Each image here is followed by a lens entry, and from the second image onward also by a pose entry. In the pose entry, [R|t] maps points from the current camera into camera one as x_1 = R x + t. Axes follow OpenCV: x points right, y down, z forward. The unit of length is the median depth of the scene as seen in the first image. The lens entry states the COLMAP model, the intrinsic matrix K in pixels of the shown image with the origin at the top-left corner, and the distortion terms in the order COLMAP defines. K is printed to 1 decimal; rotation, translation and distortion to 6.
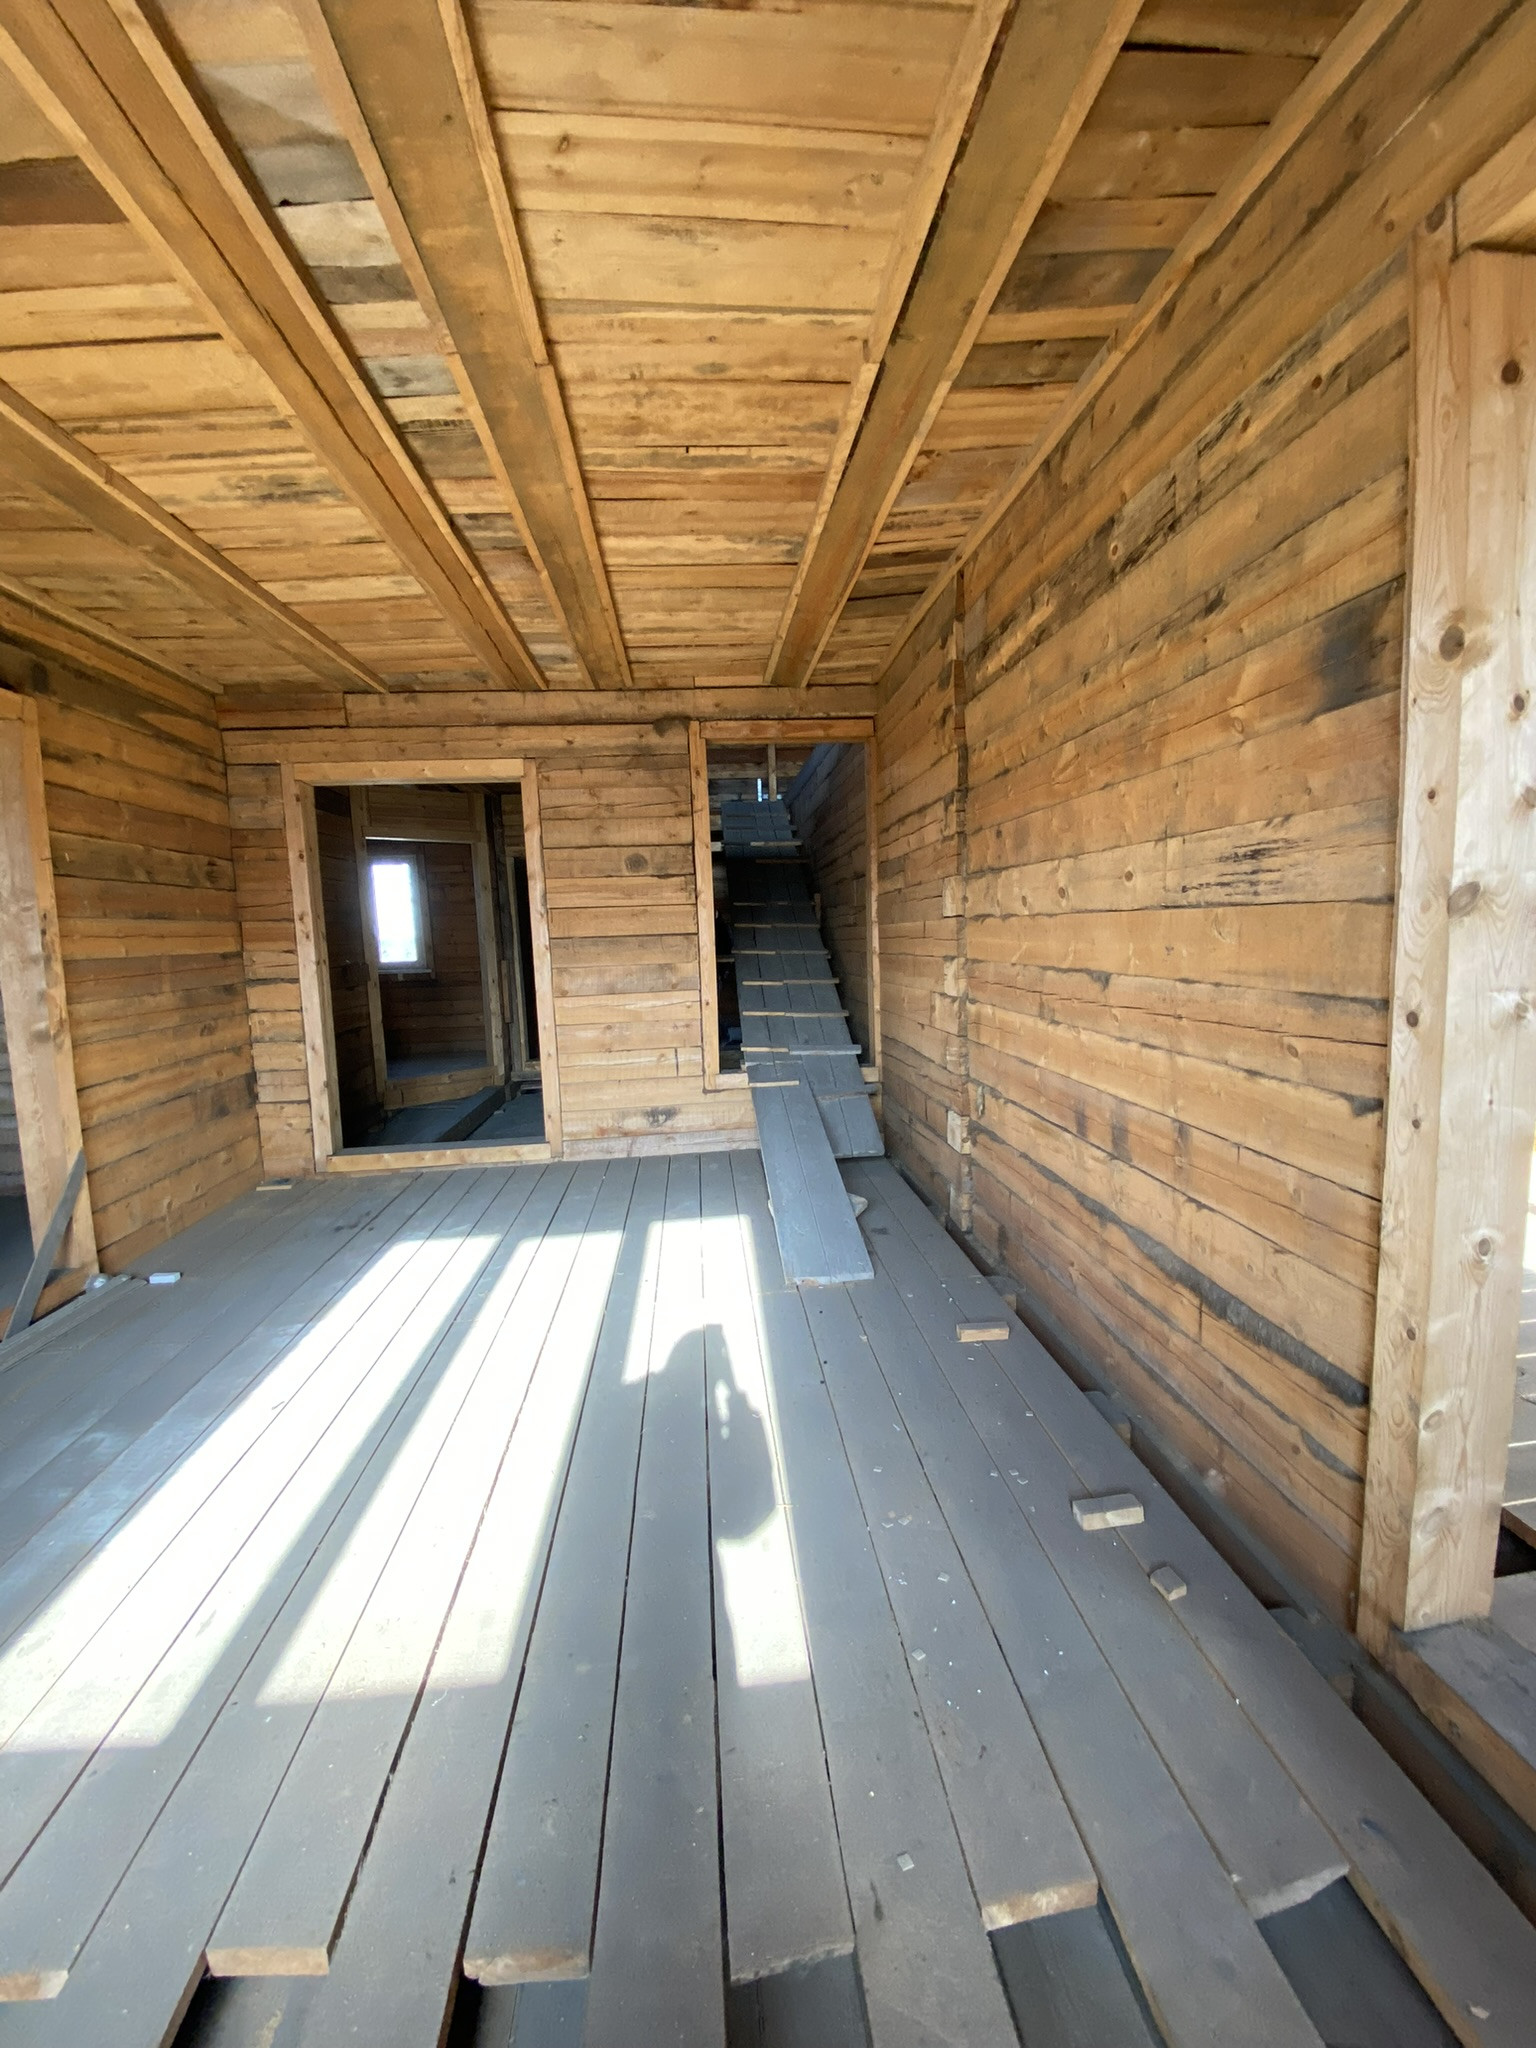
lens RADIAL K [[836.4, 0, 768.0], [0, 836.4, 1024.0], [0, 0, 1]] dist [0.036969, -0.022736]
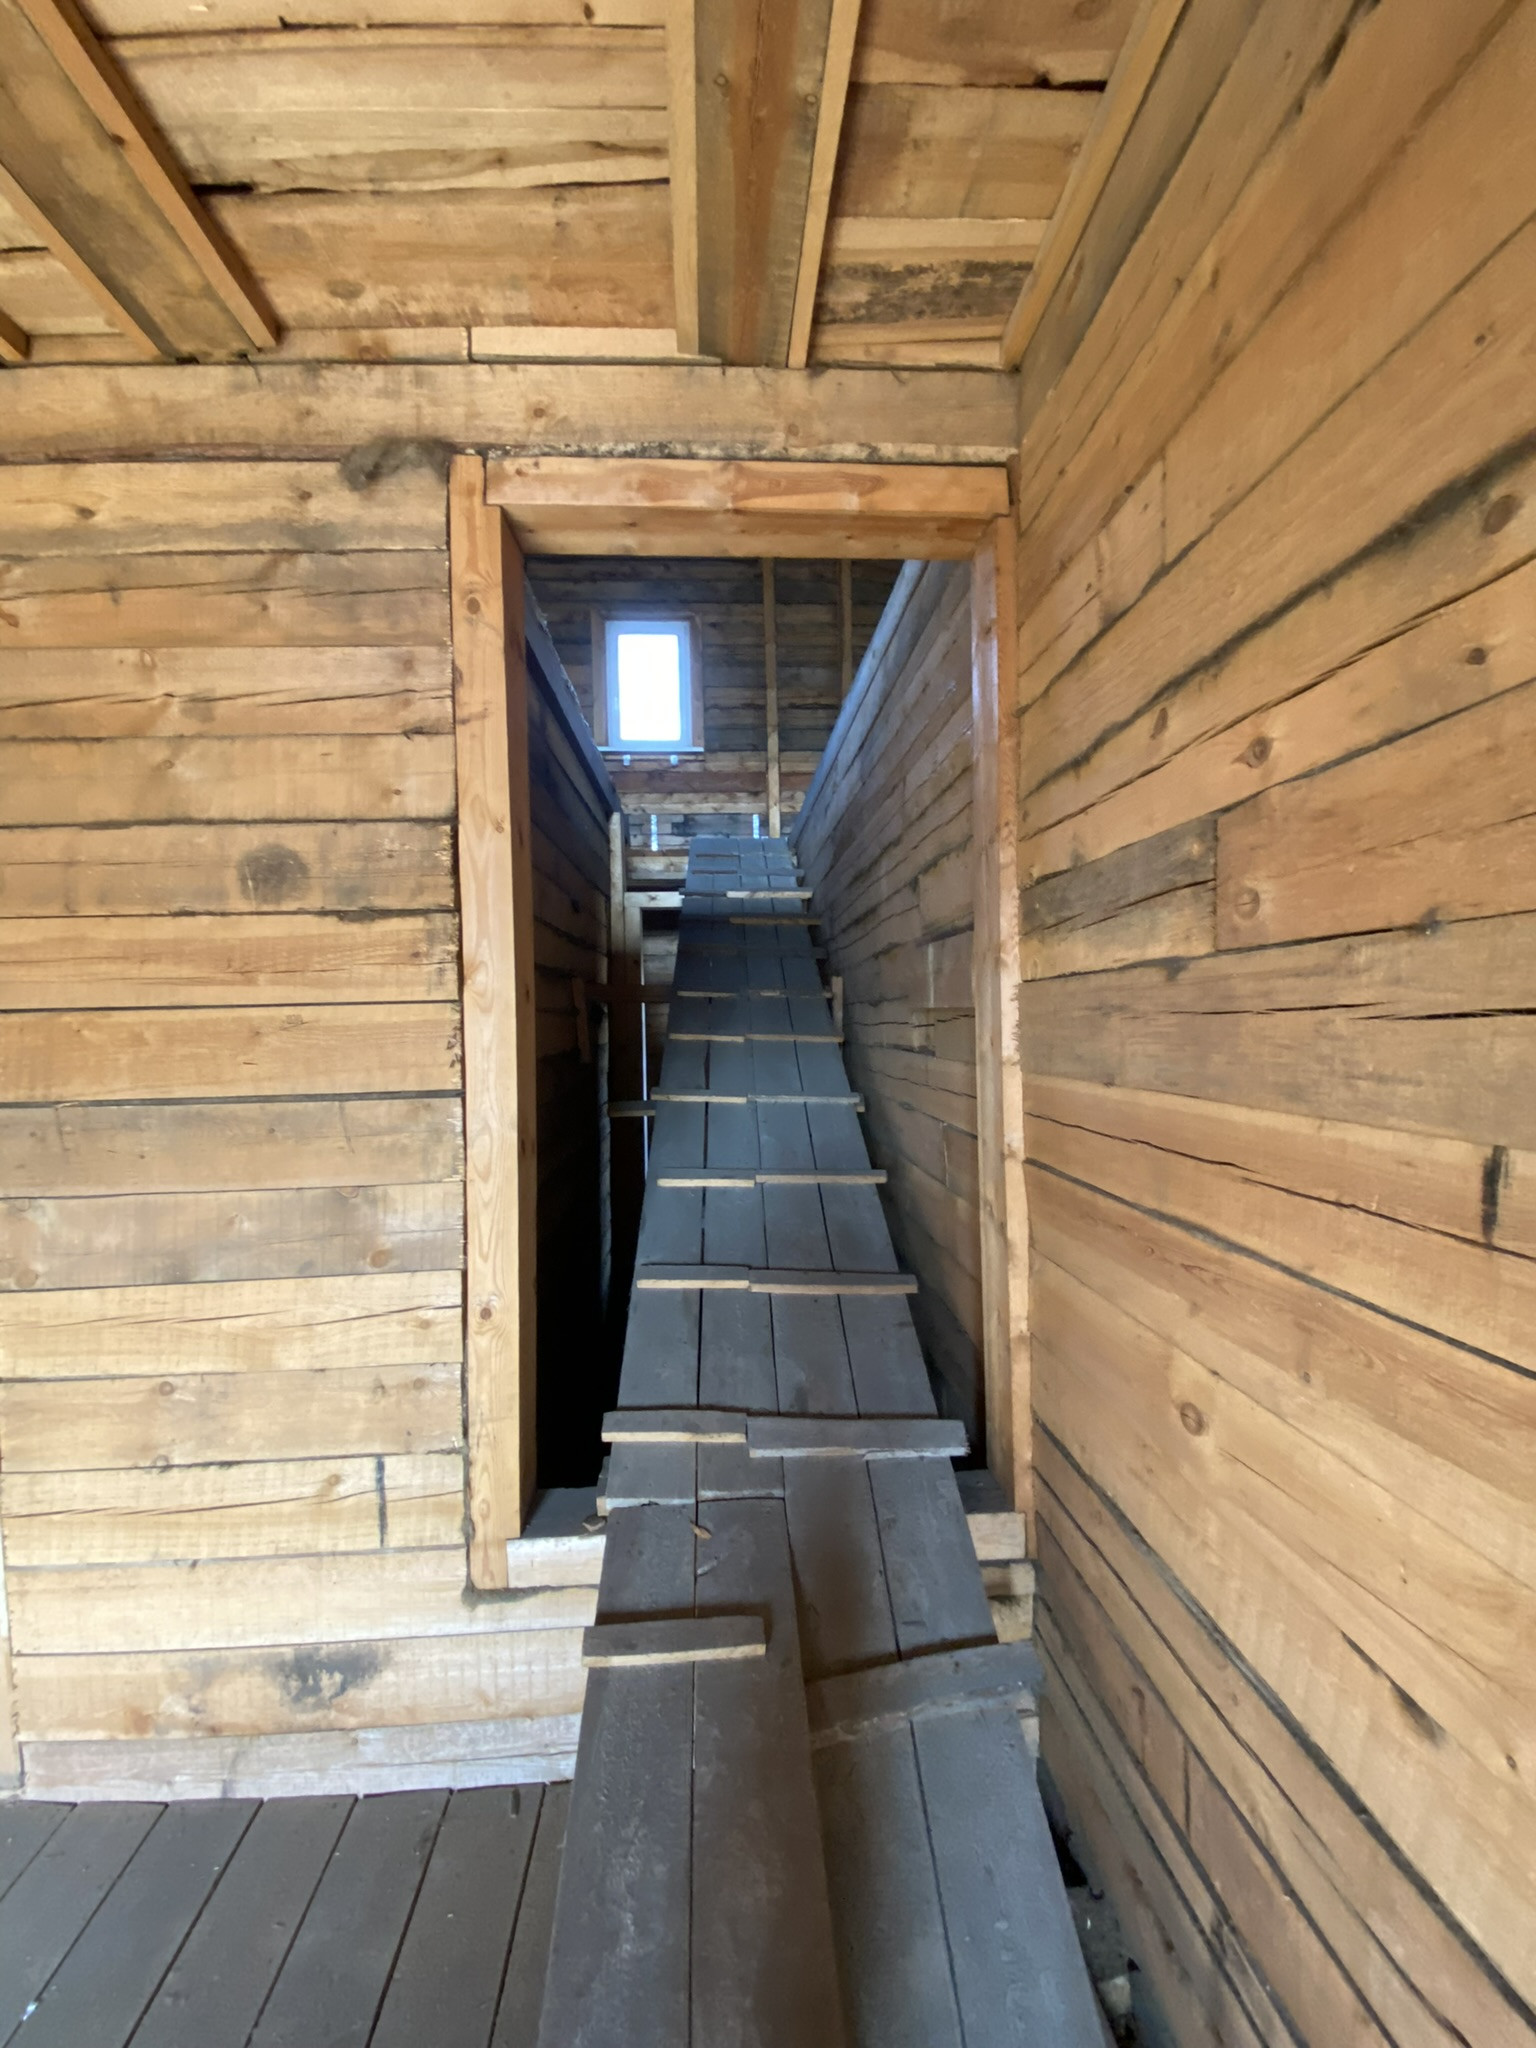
lens RADIAL K [[845.9, 0, 755.0], [0, 845.9, 1028.4], [0, 0, 1]] dist [-0.000298, -0.019286]
pose [[0.999175, 0.015811, -0.037411, 0.040230], [-0.019271, 0.995386, -0.093992, -0.105540], [0.035752, 0.094635, 0.994870, 0.684697]]
